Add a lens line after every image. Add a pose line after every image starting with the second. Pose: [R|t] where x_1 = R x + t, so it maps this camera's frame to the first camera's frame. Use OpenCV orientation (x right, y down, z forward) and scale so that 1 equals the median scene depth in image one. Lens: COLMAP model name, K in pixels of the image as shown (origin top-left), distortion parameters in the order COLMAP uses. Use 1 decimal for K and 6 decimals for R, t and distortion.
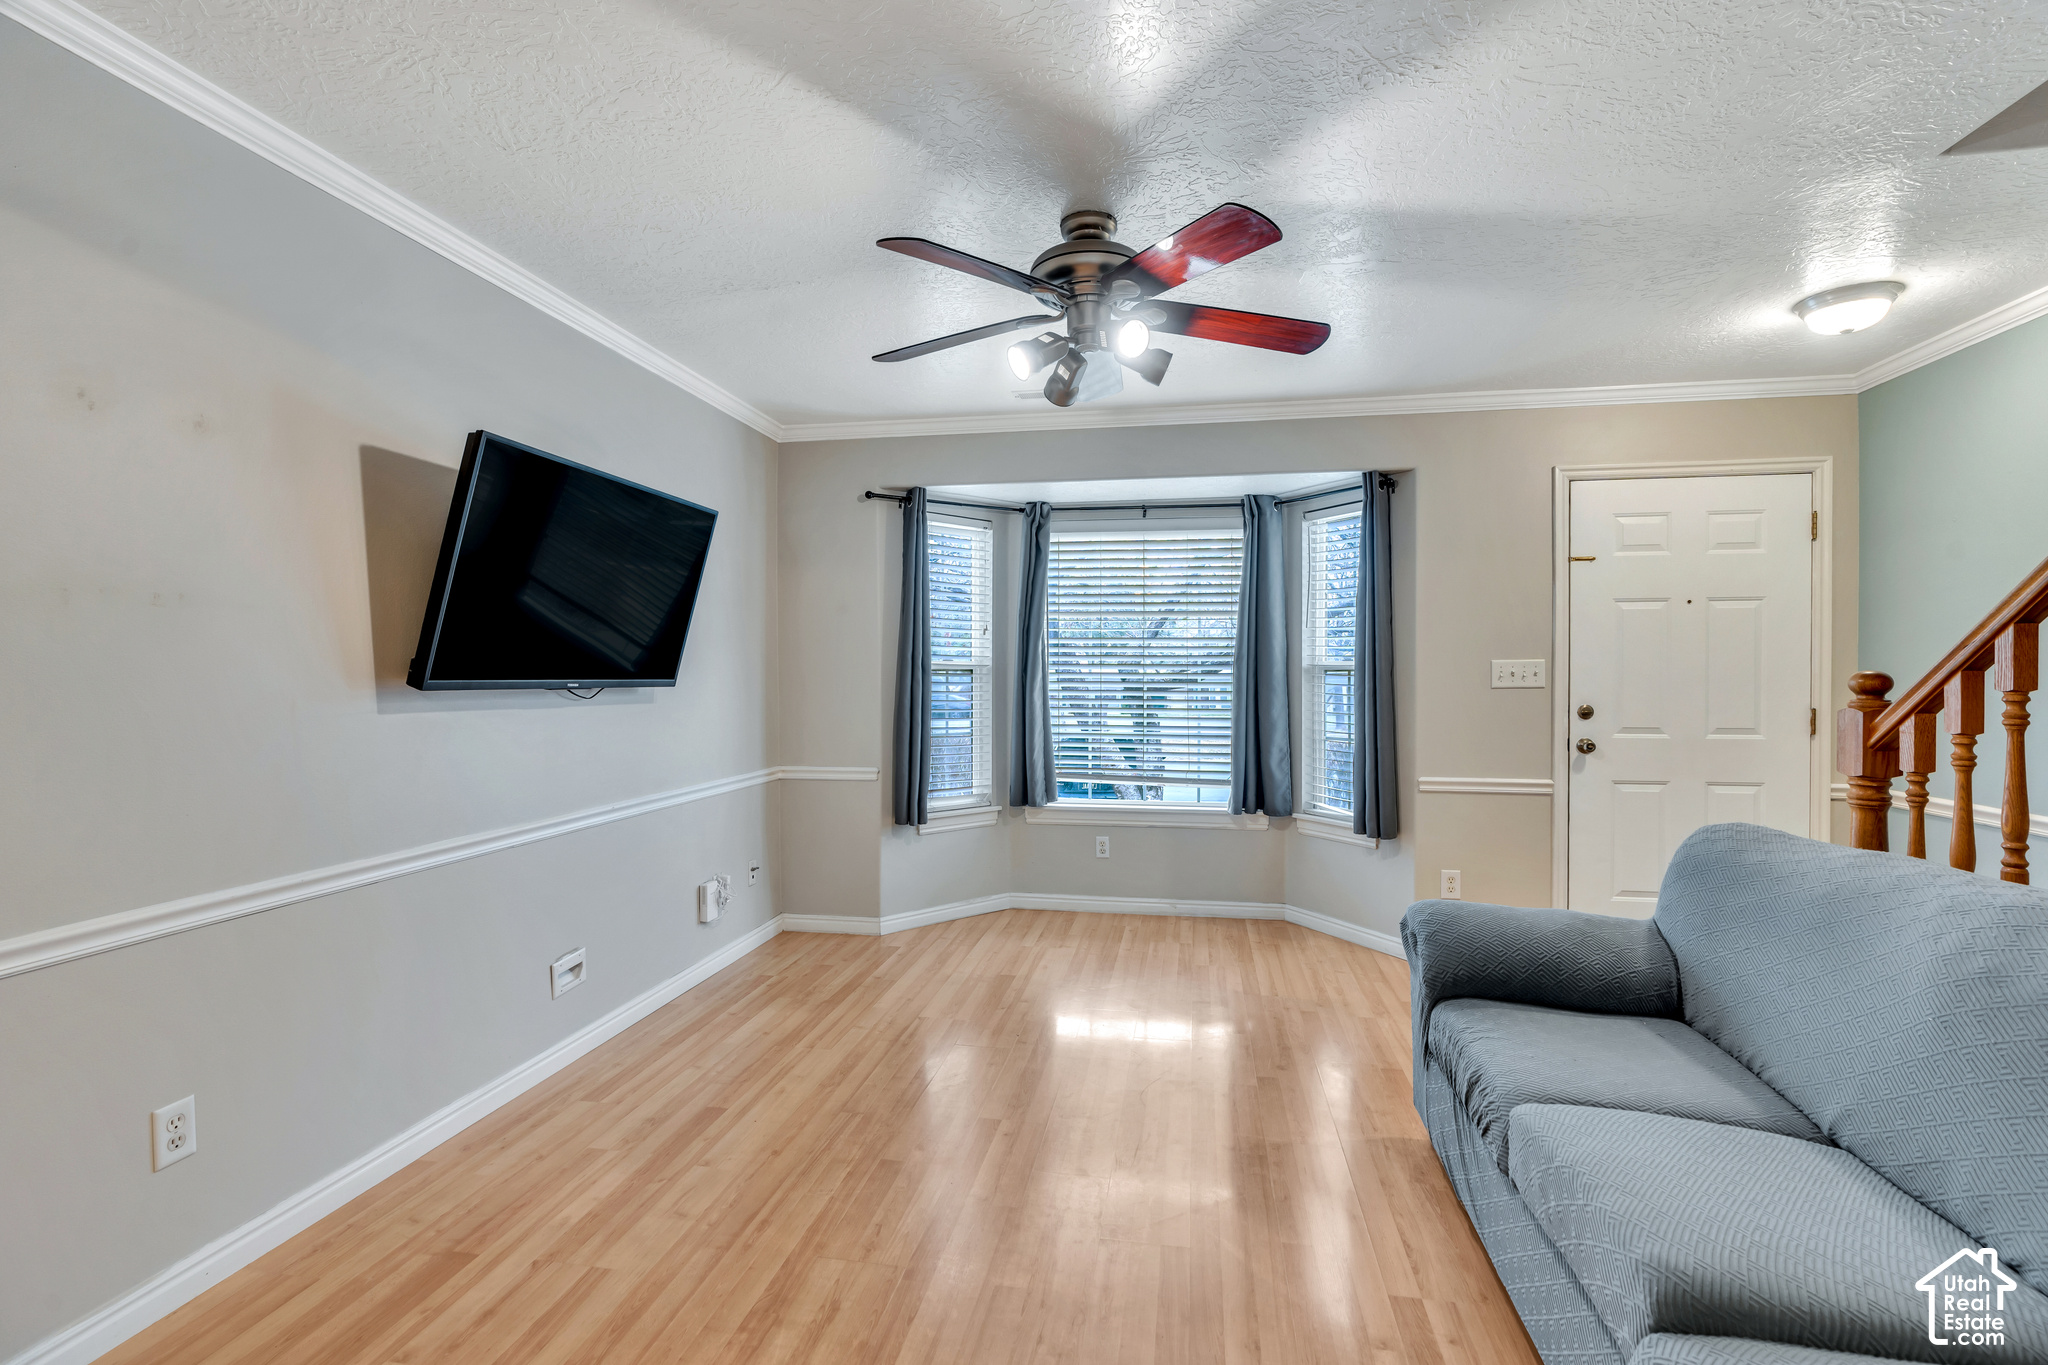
lens RADIAL K [[901.7, 0, 1030.2], [0, 901.7, 677.1], [0, 0, 1]] dist [-0.014326, 0.000109]
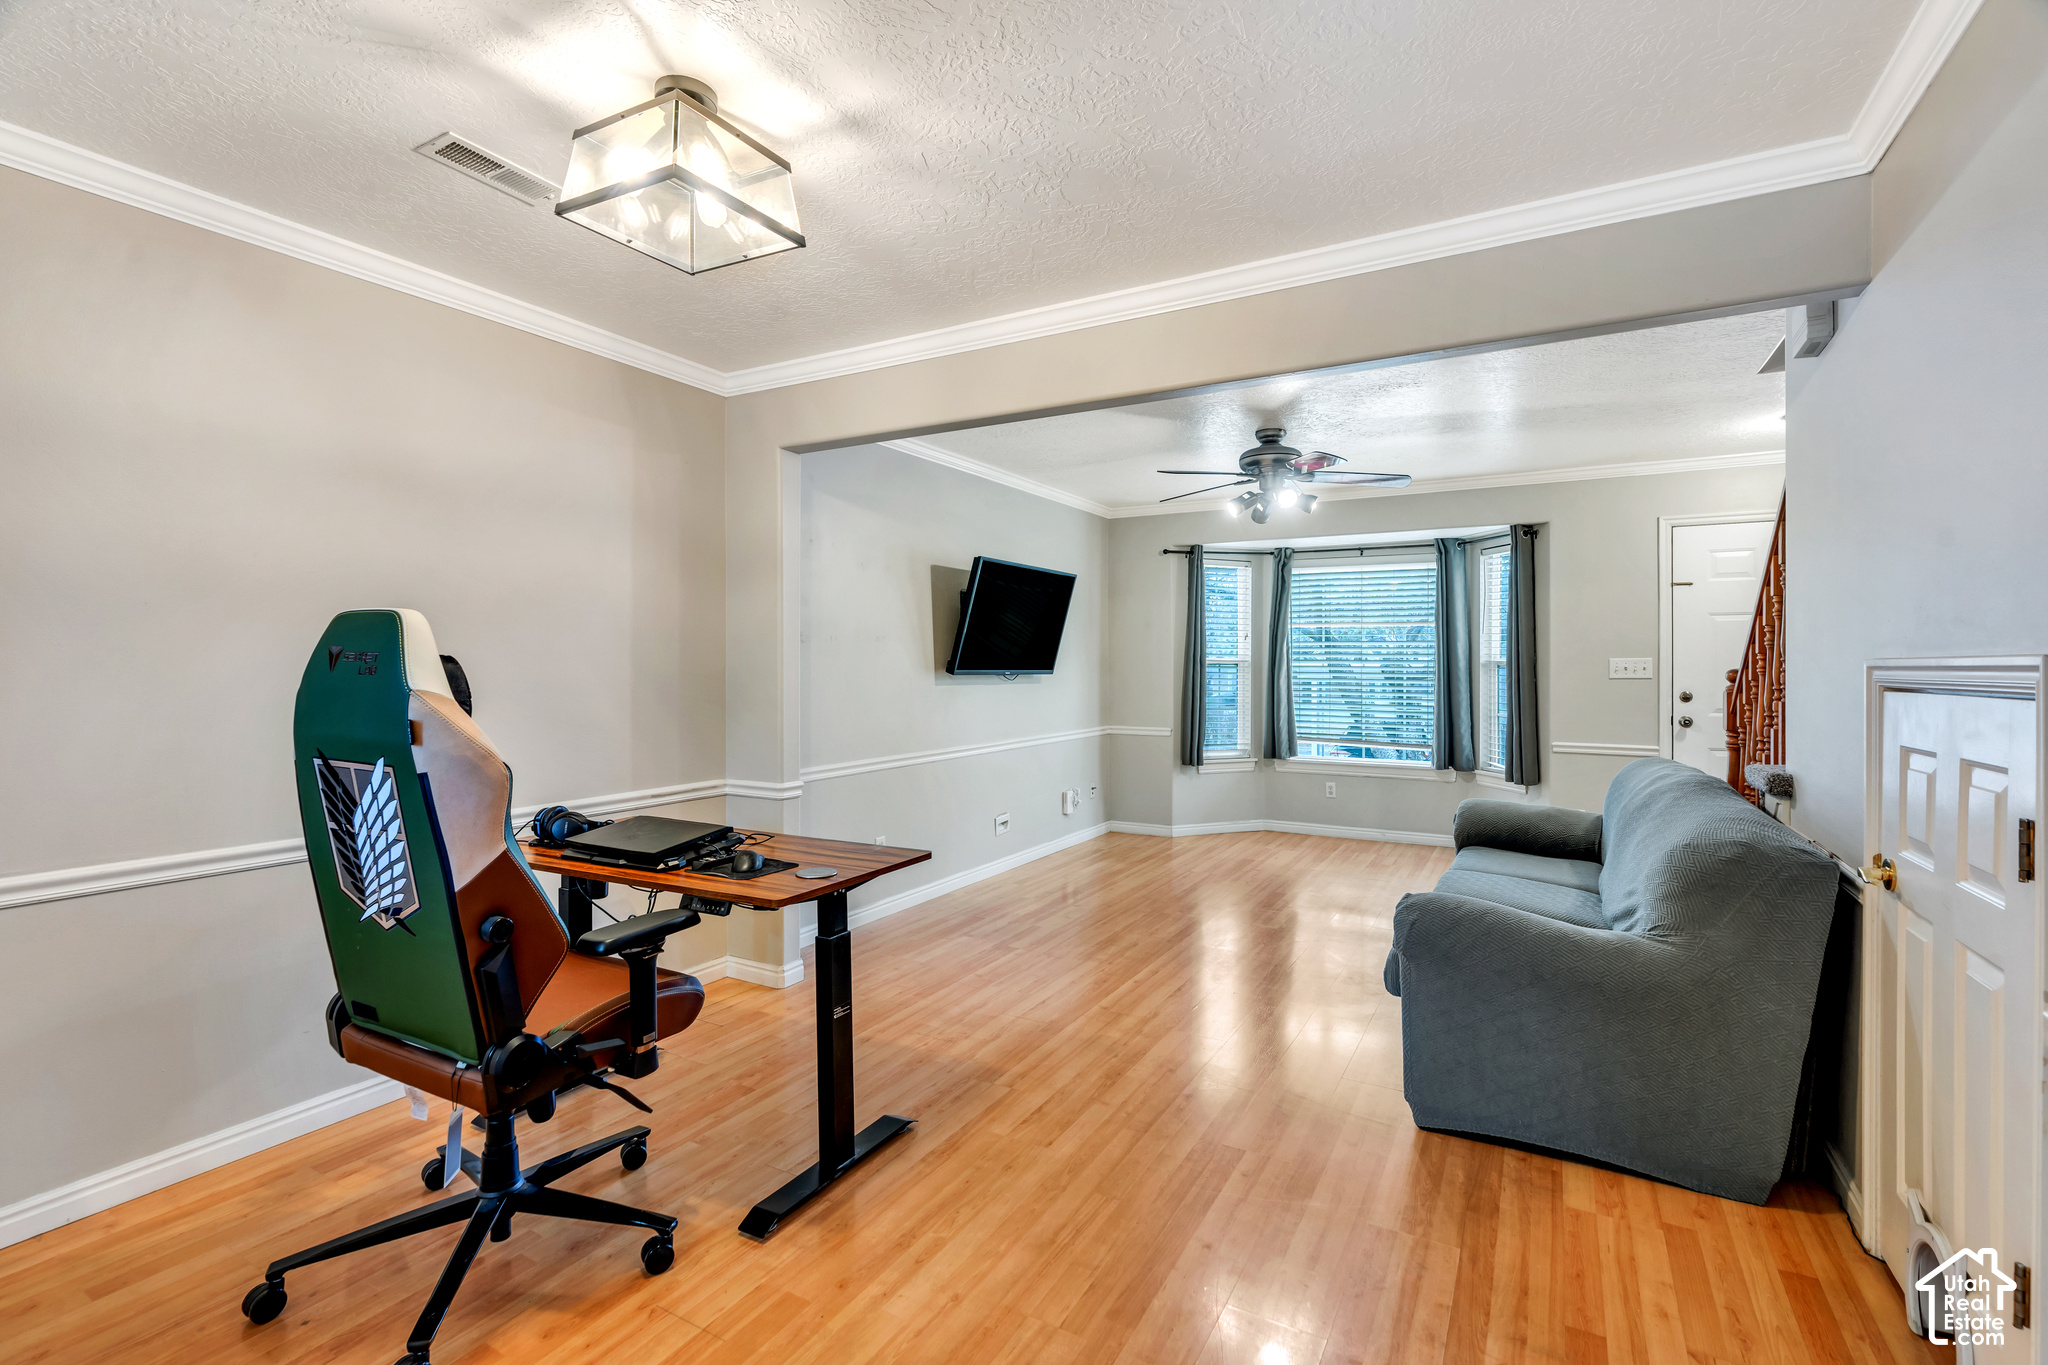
lens RADIAL K [[901.7, 0, 1030.2], [0, 901.7, 677.1], [0, 0, 1]] dist [-0.014326, 0.000109]
pose [[0.939609, 0.007015, -0.342177, 0.137529], [-0.003103, 0.999923, 0.011979, -0.003581], [0.342235, -0.010194, 0.939559, -0.553622]]
